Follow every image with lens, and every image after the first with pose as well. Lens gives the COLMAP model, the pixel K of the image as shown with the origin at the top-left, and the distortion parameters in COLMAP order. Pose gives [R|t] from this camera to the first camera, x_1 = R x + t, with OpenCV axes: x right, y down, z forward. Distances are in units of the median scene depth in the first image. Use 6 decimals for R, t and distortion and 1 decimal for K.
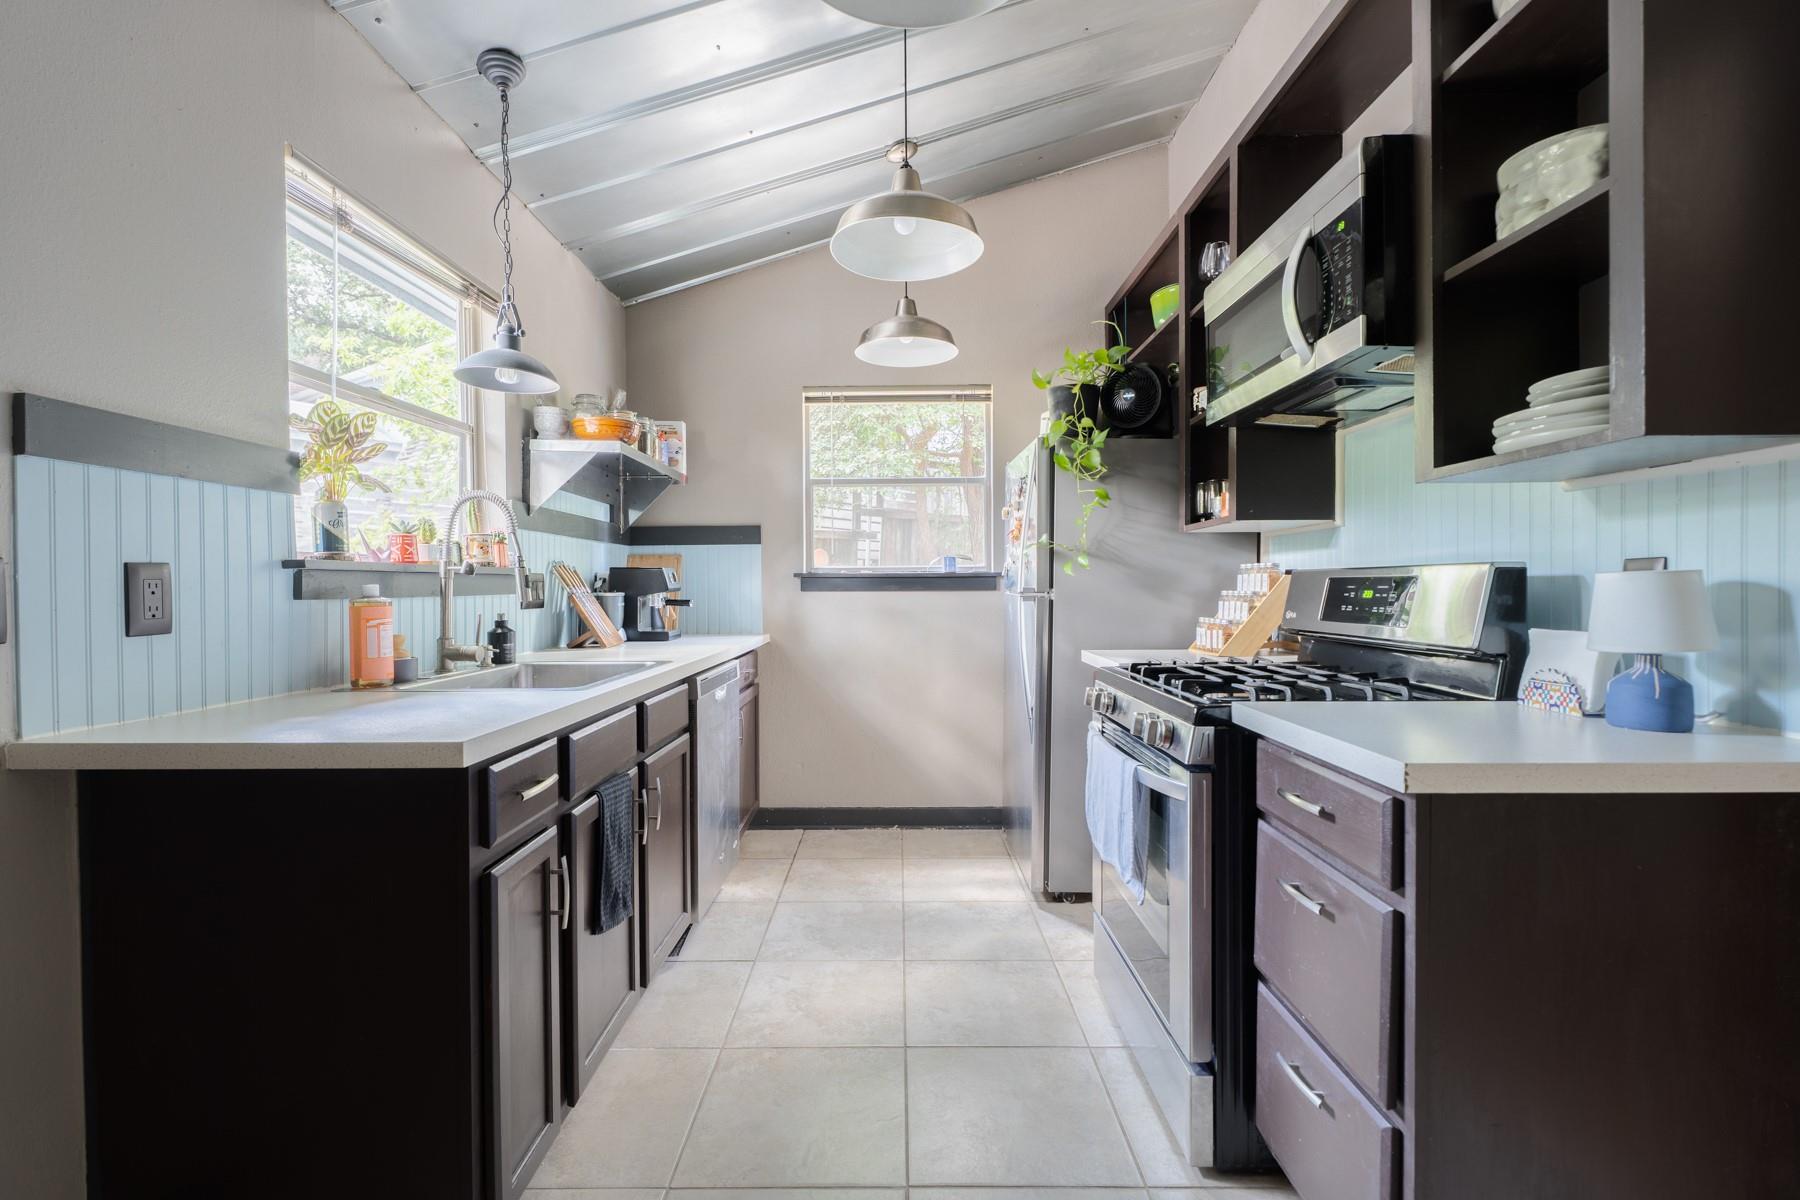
lens RADIAL K [[803.5, 0, 899.9], [0, 803.5, 594.8], [0, 0, 1]] dist [-0.000024, -0.000003]
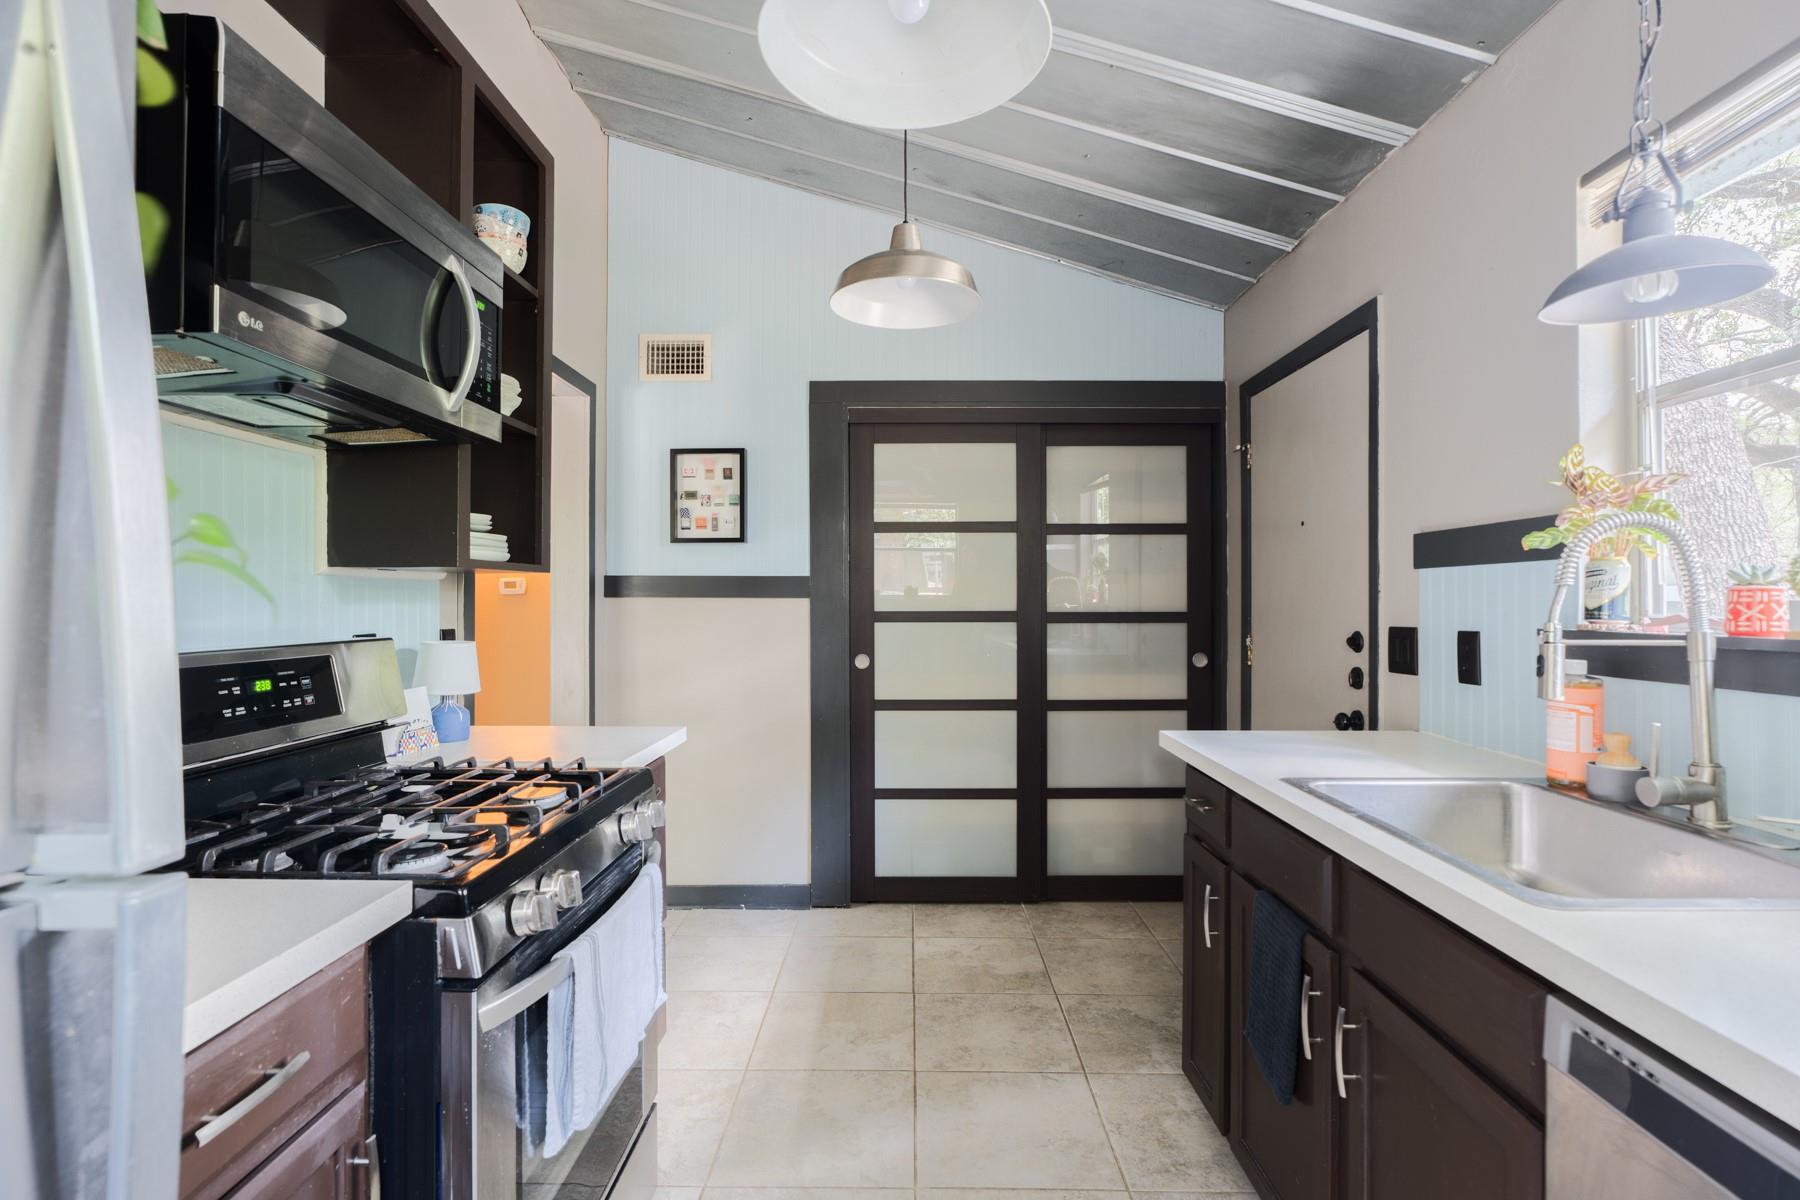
lens RADIAL K [[880.8, 0, 900.3], [0, 880.8, 596.1], [0, 0, 1]] dist [0.000042, 0.000003]
pose [[-0.999957, 0.003507, 0.008586, 0.012734], [0.003553, 0.999979, 0.005375, -0.083212], [-0.008567, 0.005405, -0.999949, 1.795877]]
